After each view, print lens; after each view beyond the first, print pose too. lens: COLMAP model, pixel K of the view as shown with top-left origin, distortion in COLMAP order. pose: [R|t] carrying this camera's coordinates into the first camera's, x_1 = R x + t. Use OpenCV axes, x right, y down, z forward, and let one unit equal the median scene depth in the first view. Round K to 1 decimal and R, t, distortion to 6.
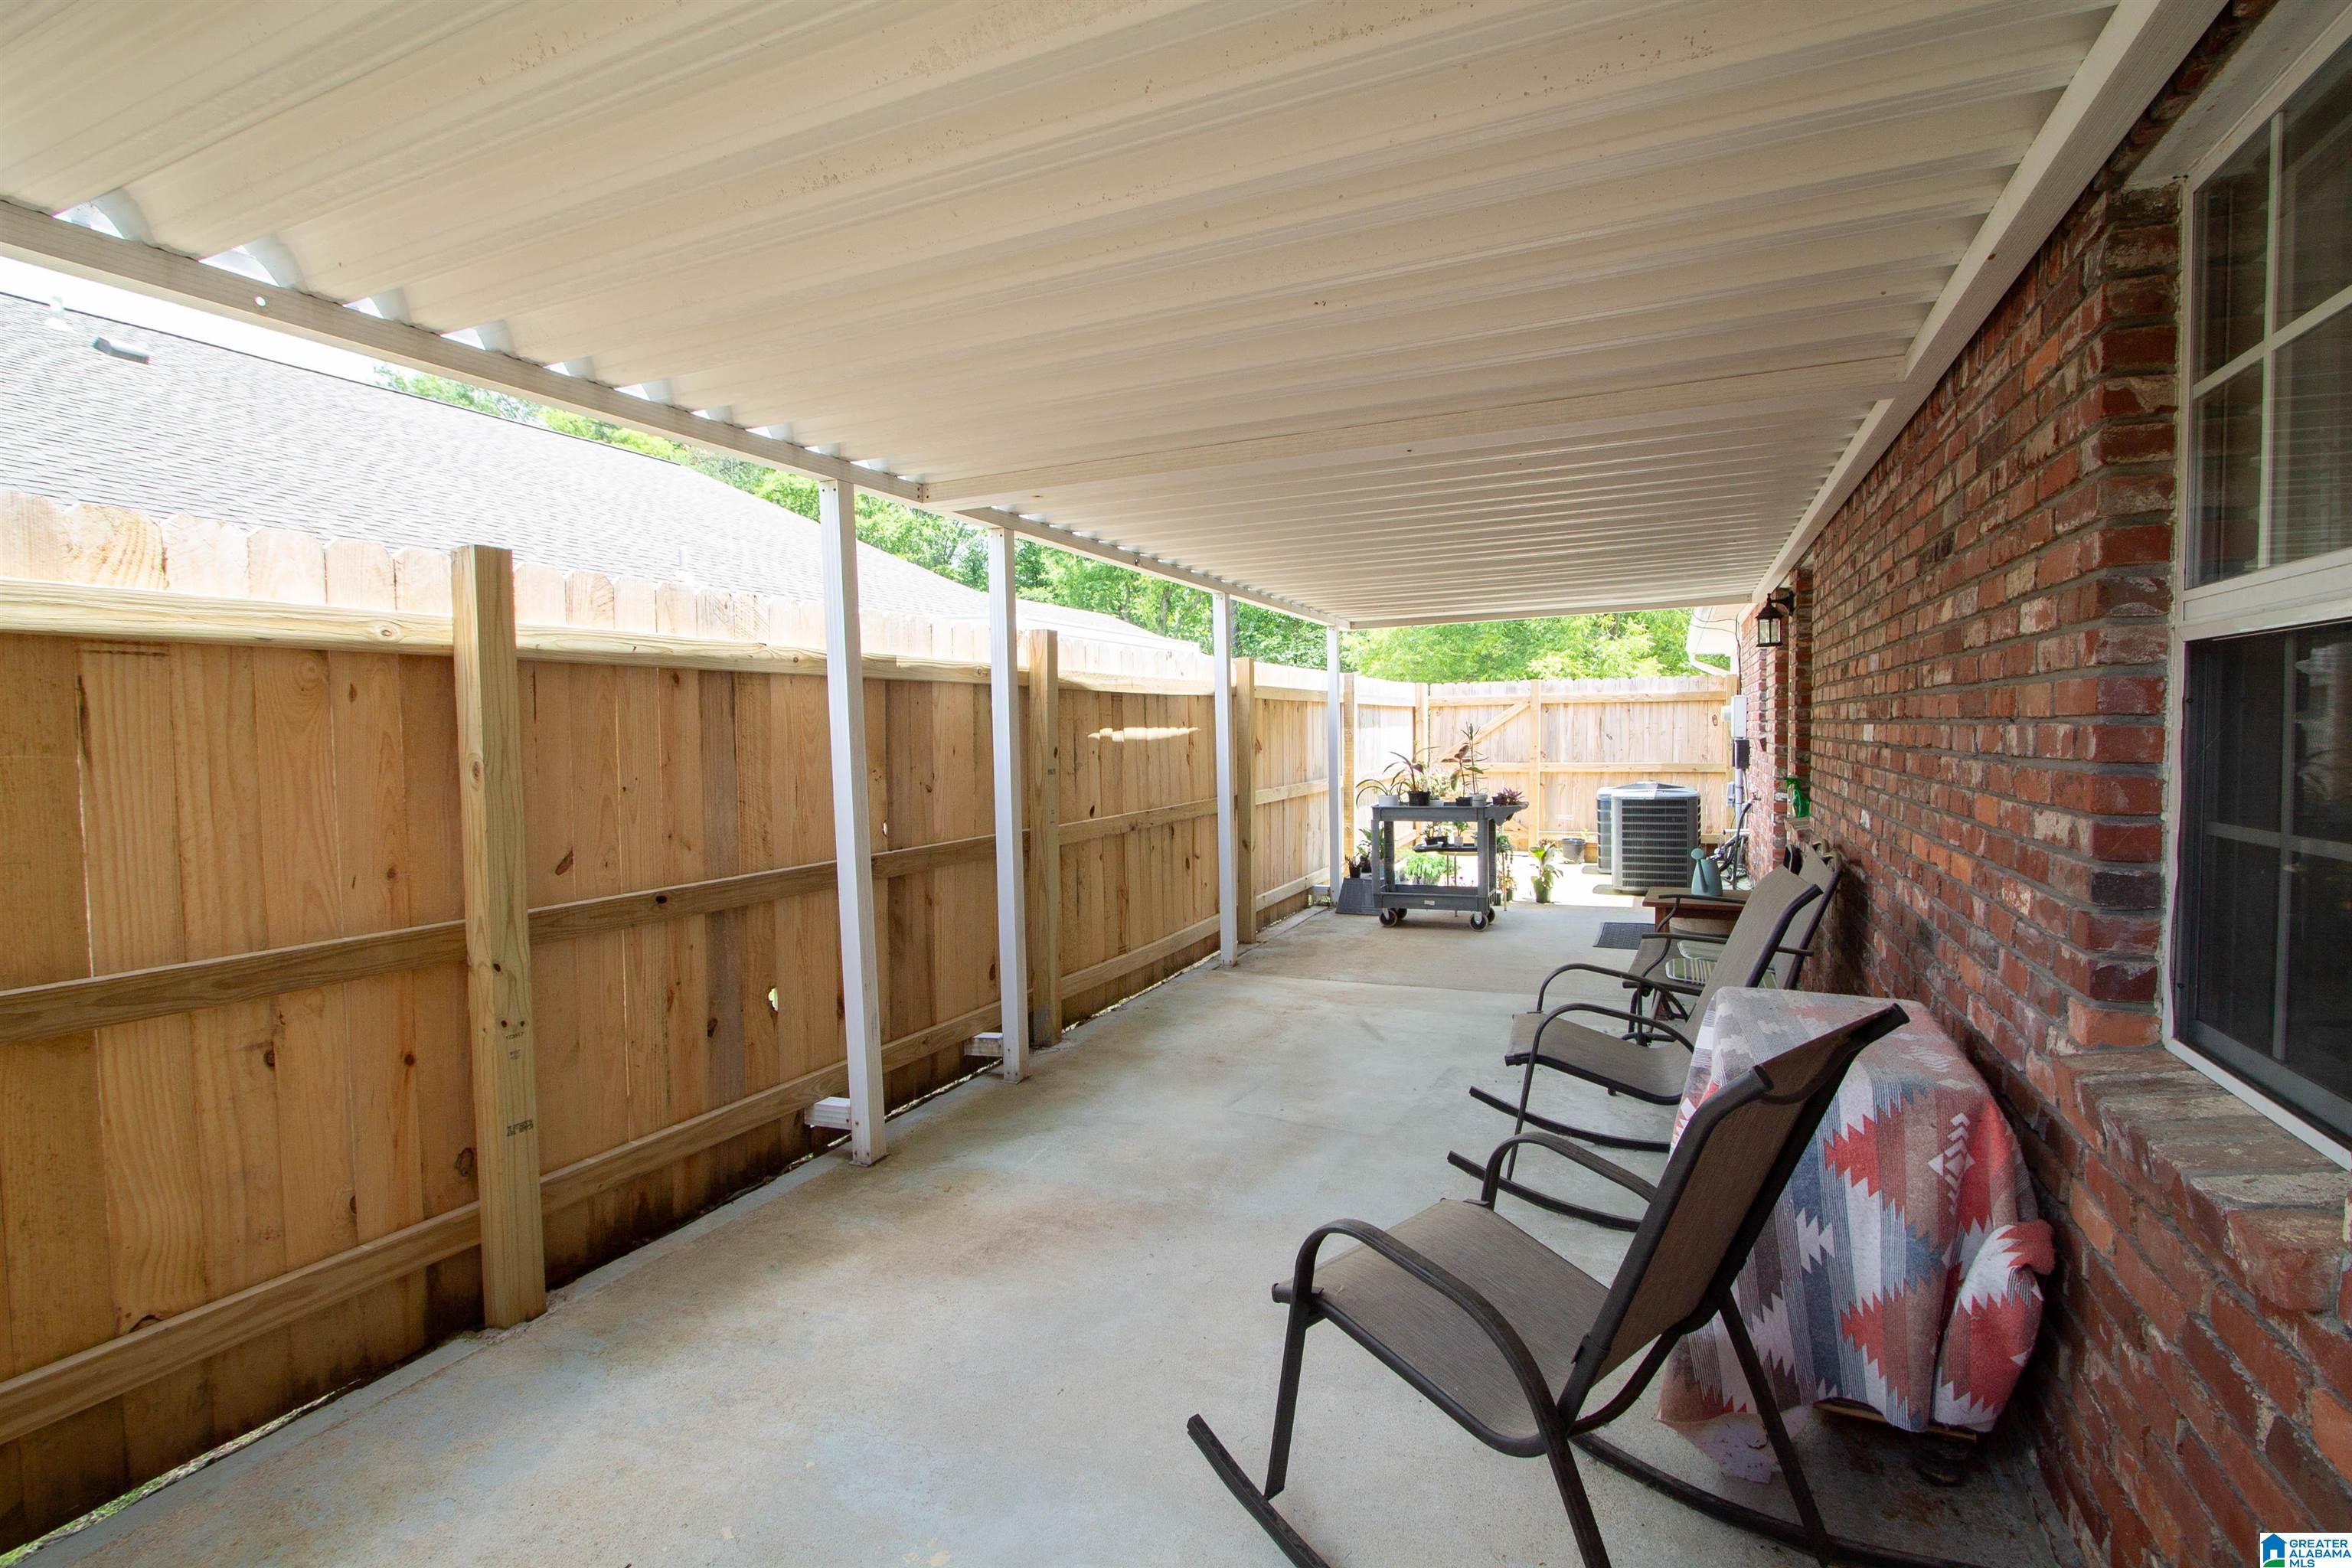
lens RADIAL K [[1100.1, 0, 1189.9], [0, 1100.1, 782.3], [0, 0, 1]] dist [-0.020402, 0.000211]
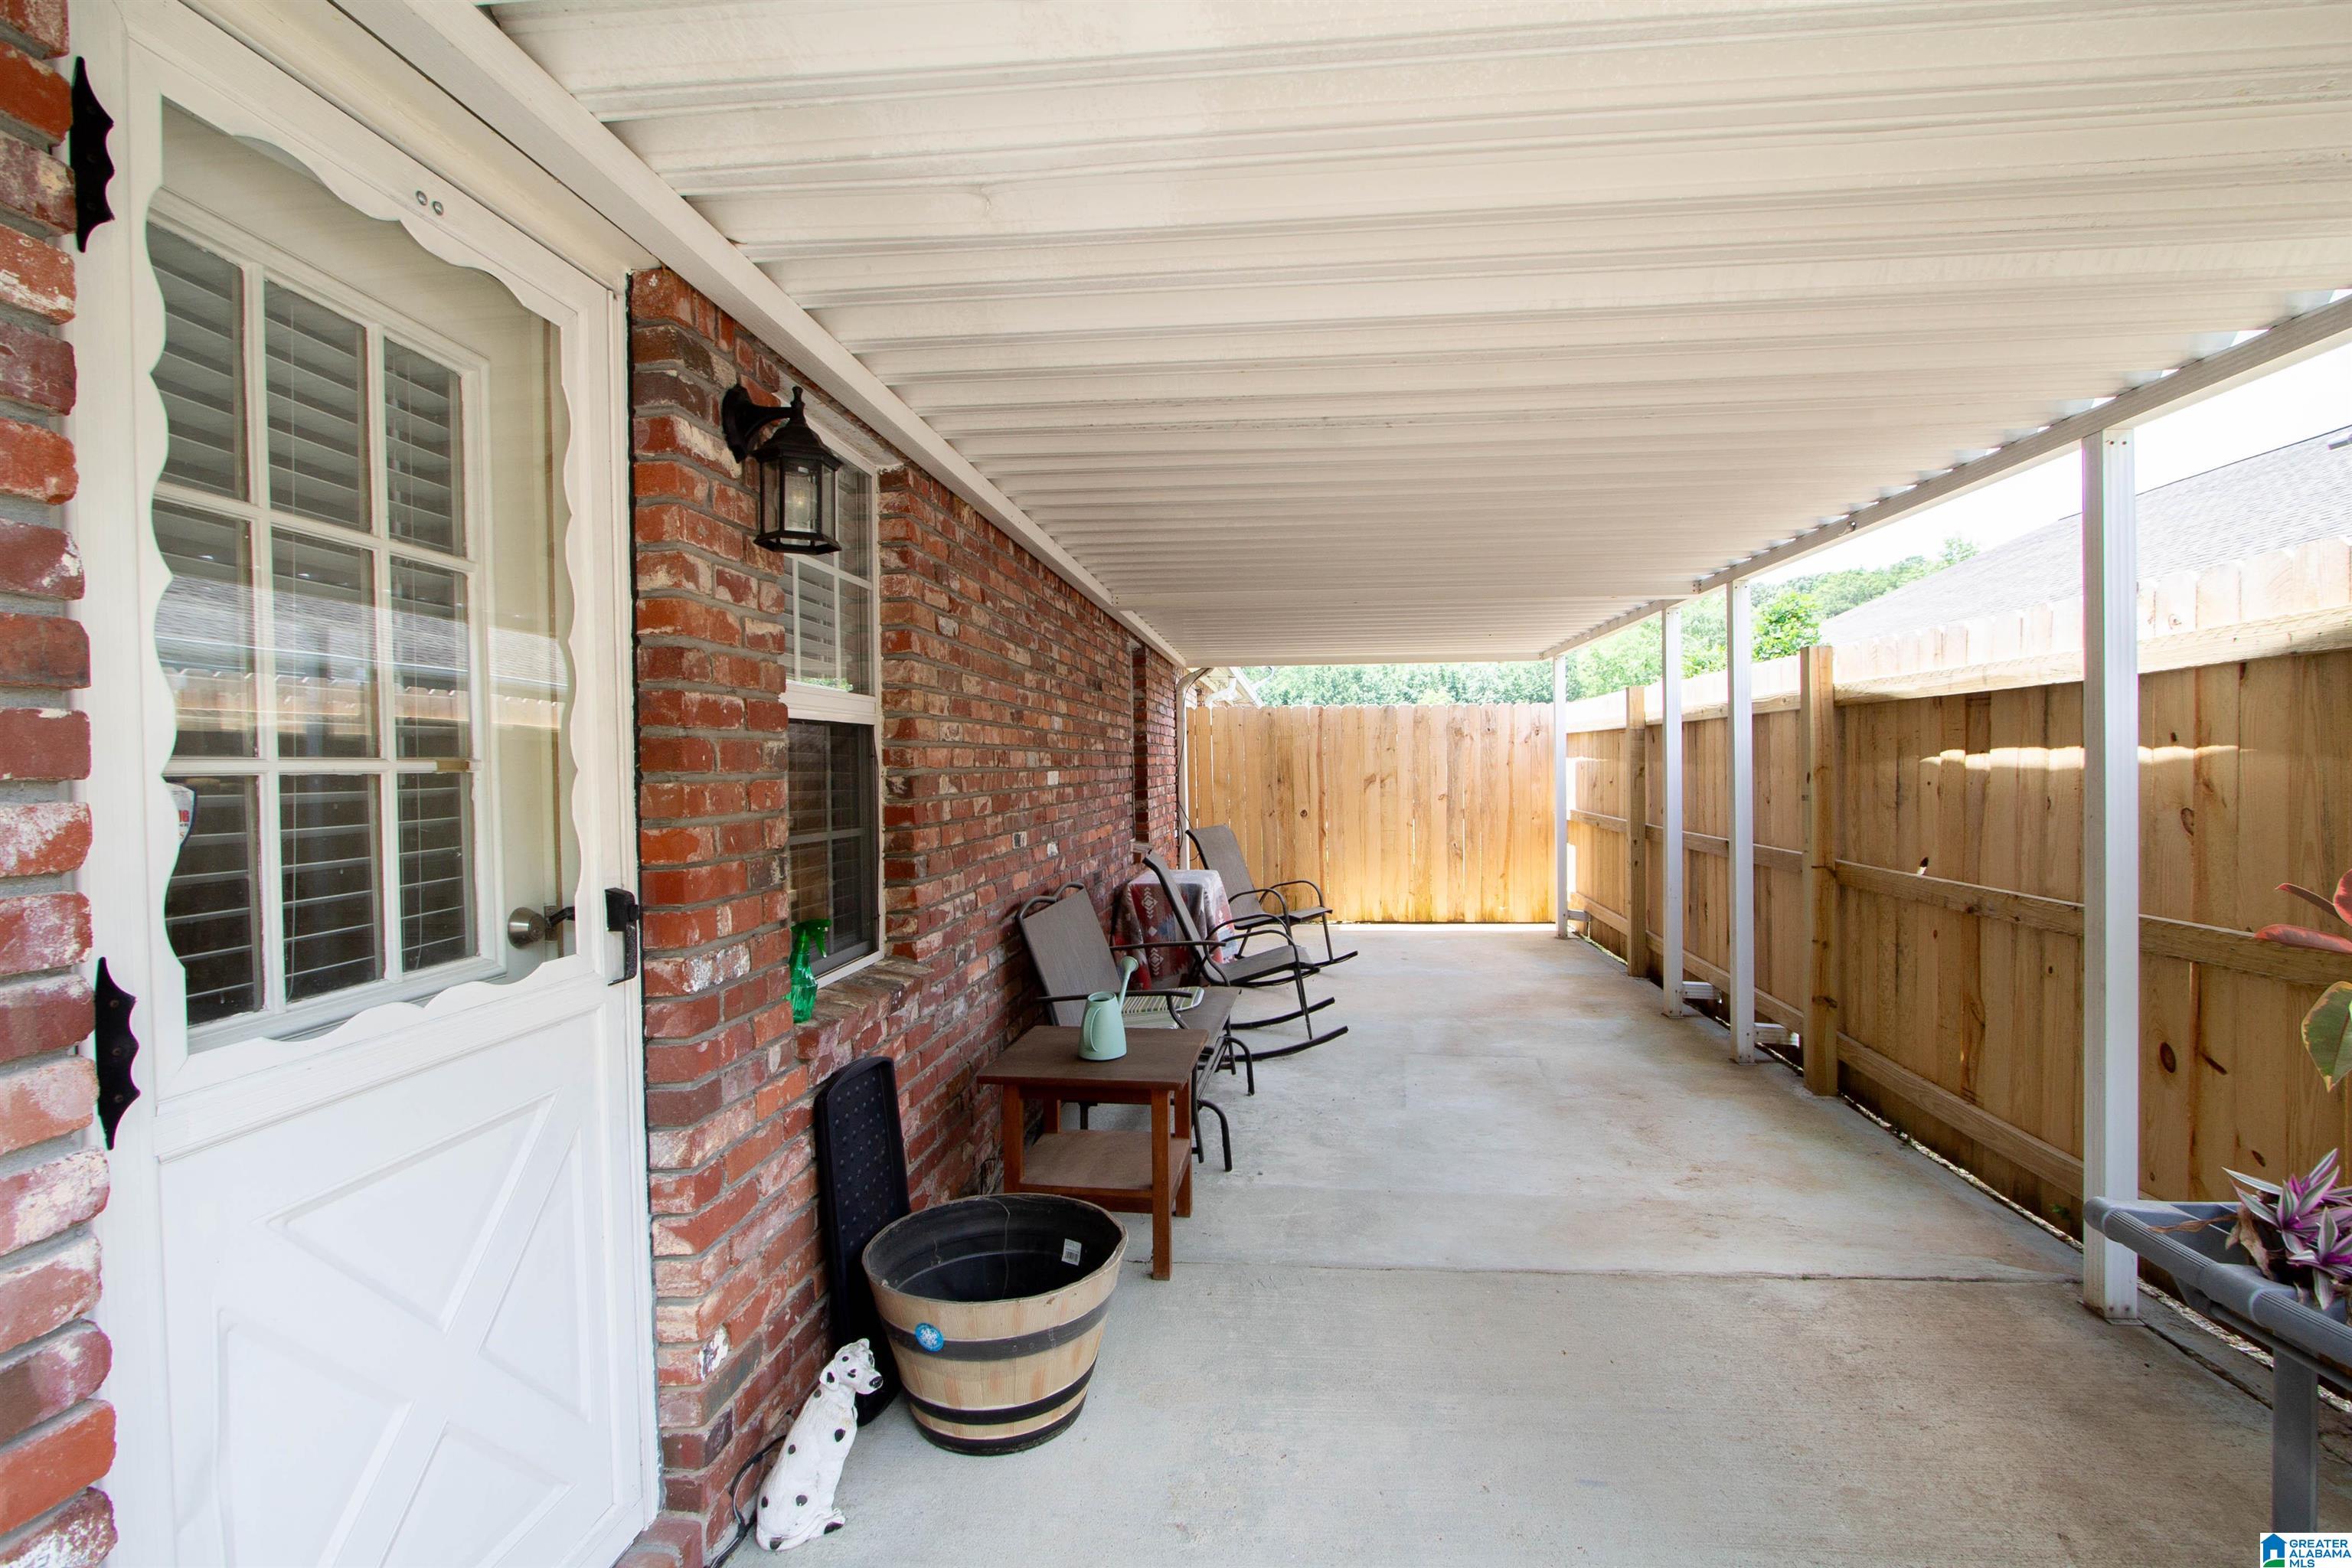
lens RADIAL K [[1100.1, 0, 1189.9], [0, 1100.1, 782.3], [0, 0, 1]] dist [-0.020402, 0.000211]
pose [[-0.948525, 0.035056, -0.314756, 0.657598], [0.014707, 0.997658, 0.066795, -0.092130], [0.316361, 0.058727, -0.946819, 1.692244]]
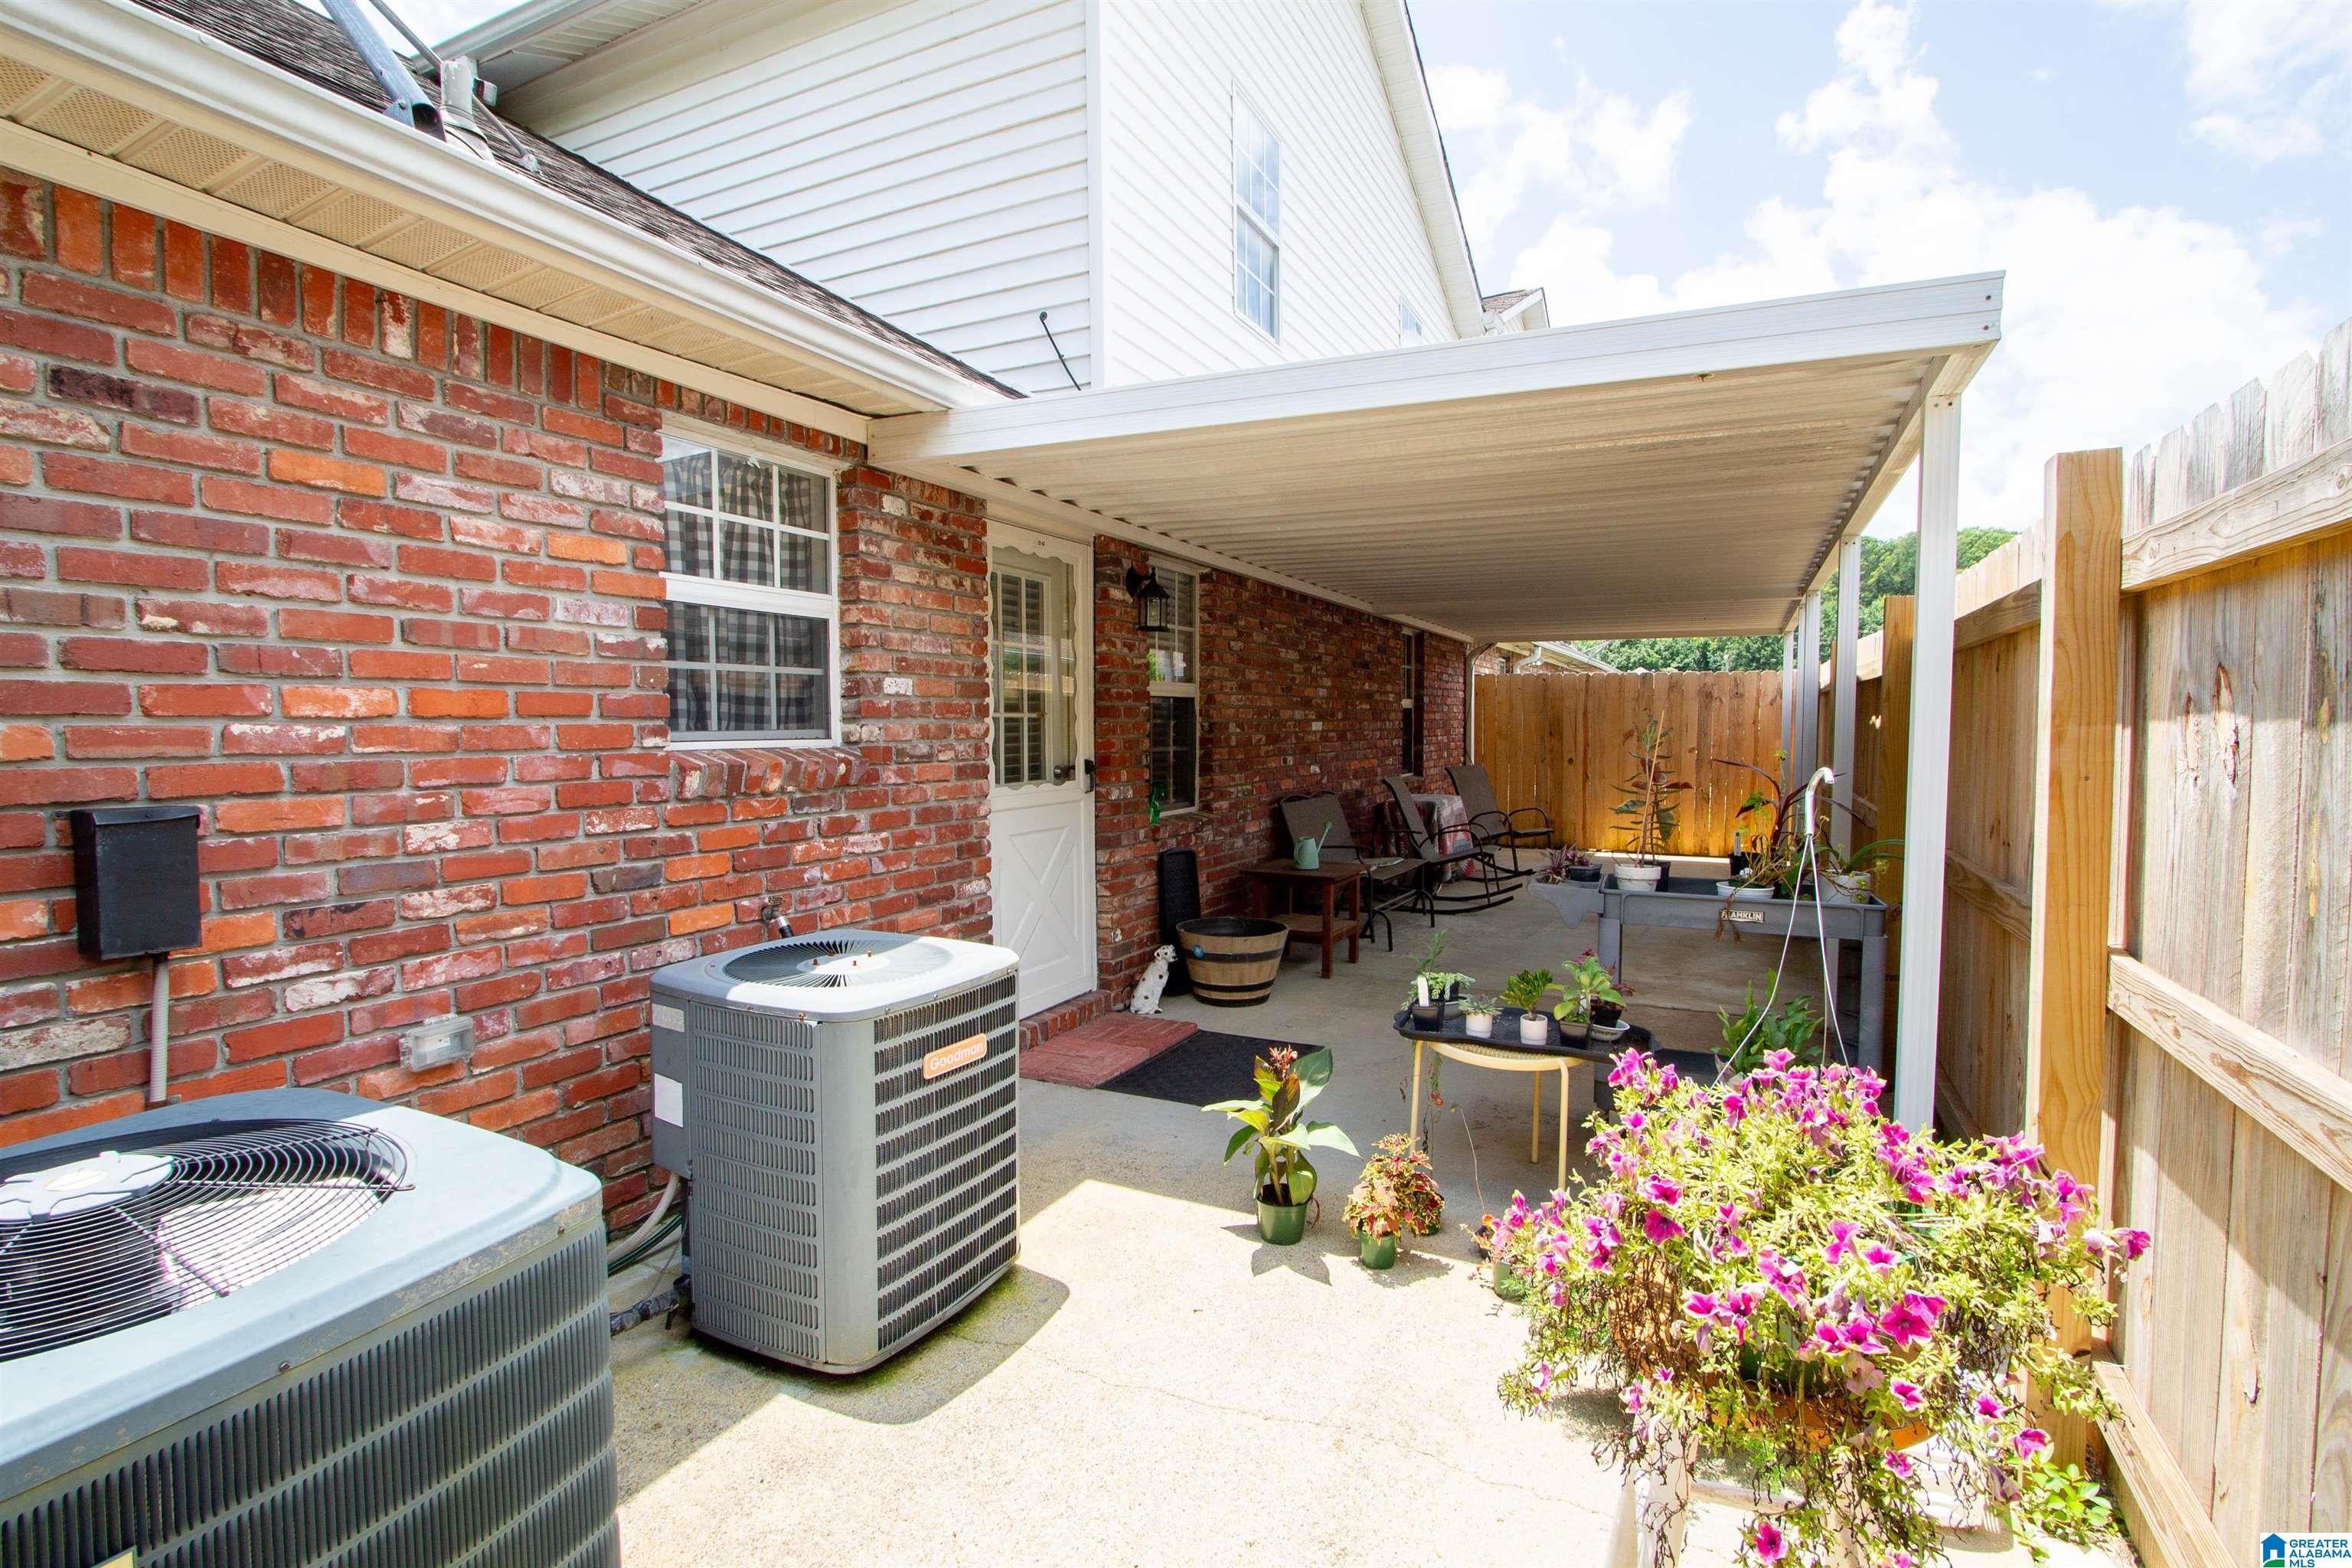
lens RADIAL K [[1100.1, 0, 1189.9], [0, 1100.1, 782.3], [0, 0, 1]] dist [-0.020402, 0.000211]
pose [[-0.999033, 0.015191, 0.041259, 0.587424], [0.019362, 0.994529, 0.102655, -0.118142], [-0.039473, 0.103354, -0.993861, 2.314190]]
